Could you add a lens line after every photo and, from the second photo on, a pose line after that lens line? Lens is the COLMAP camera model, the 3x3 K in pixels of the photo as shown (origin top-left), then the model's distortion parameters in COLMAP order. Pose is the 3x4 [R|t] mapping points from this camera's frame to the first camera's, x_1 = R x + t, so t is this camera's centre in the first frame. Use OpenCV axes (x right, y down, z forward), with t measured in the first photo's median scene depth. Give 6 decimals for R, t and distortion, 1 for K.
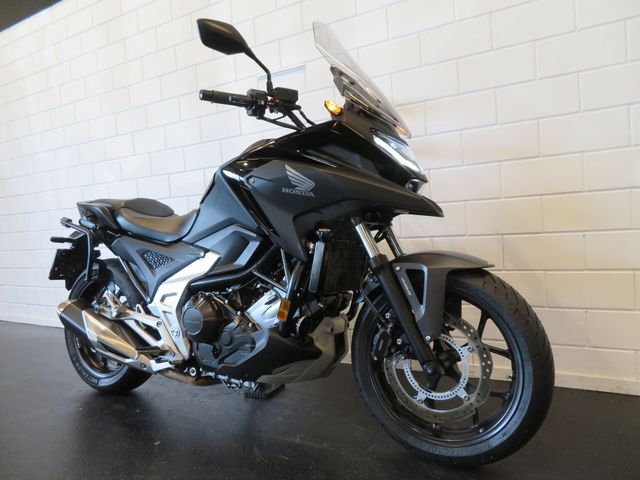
lens RADIAL K [[456.1, 0, 320.0], [0, 456.1, 240.0], [0, 0, 1]] dist [-0.003783, -0.002138]
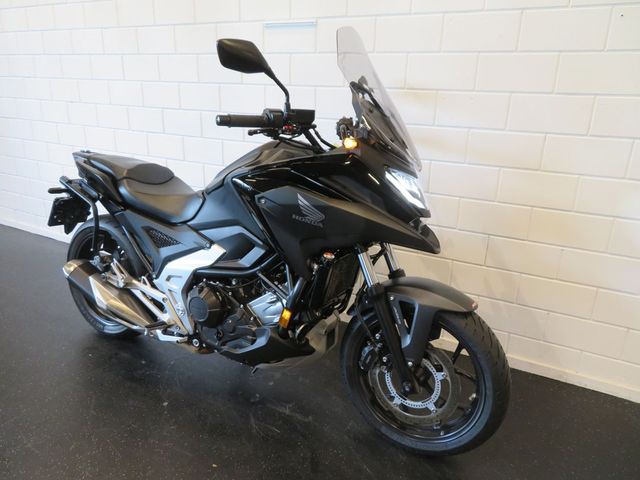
lens RADIAL K [[456.1, 0, 320.0], [0, 456.1, 240.0], [0, 0, 1]] dist [-0.003783, -0.002138]
pose [[0.994900, 0.079744, 0.061770, -0.073297], [-0.093526, 0.958646, 0.268796, -0.312639], [-0.037780, -0.273202, 0.961215, -0.017094]]
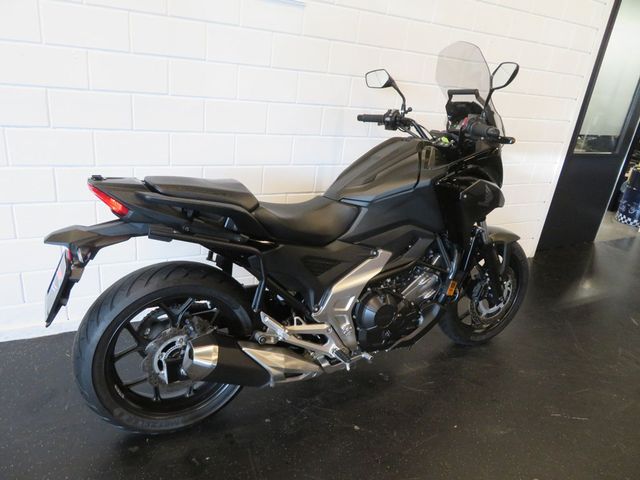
lens RADIAL K [[441.6, 0, 320.1], [0, 441.6, 226.8], [0, 0, 1]] dist [-0.101947, -0.000291]
pose [[0.518989, -0.164943, 0.838716, -1.239497], [-0.102016, 0.962240, 0.252362, -0.283301], [-0.848671, -0.216536, 0.482565, 0.700697]]
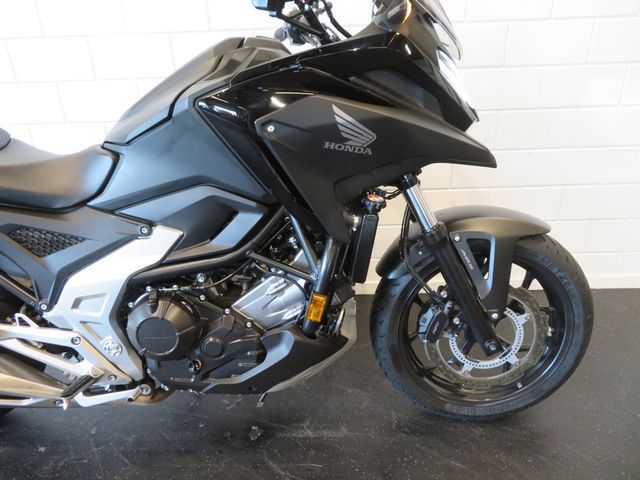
lens RADIAL K [[456.1, 0, 320.0], [0, 456.1, 240.0], [0, 0, 1]] dist [-0.003783, -0.002138]
pose [[0.872238, -0.153532, 0.464359, -0.372194], [-0.003105, 0.947692, 0.319170, -0.171184], [-0.489072, -0.279834, 0.826136, 0.393944]]
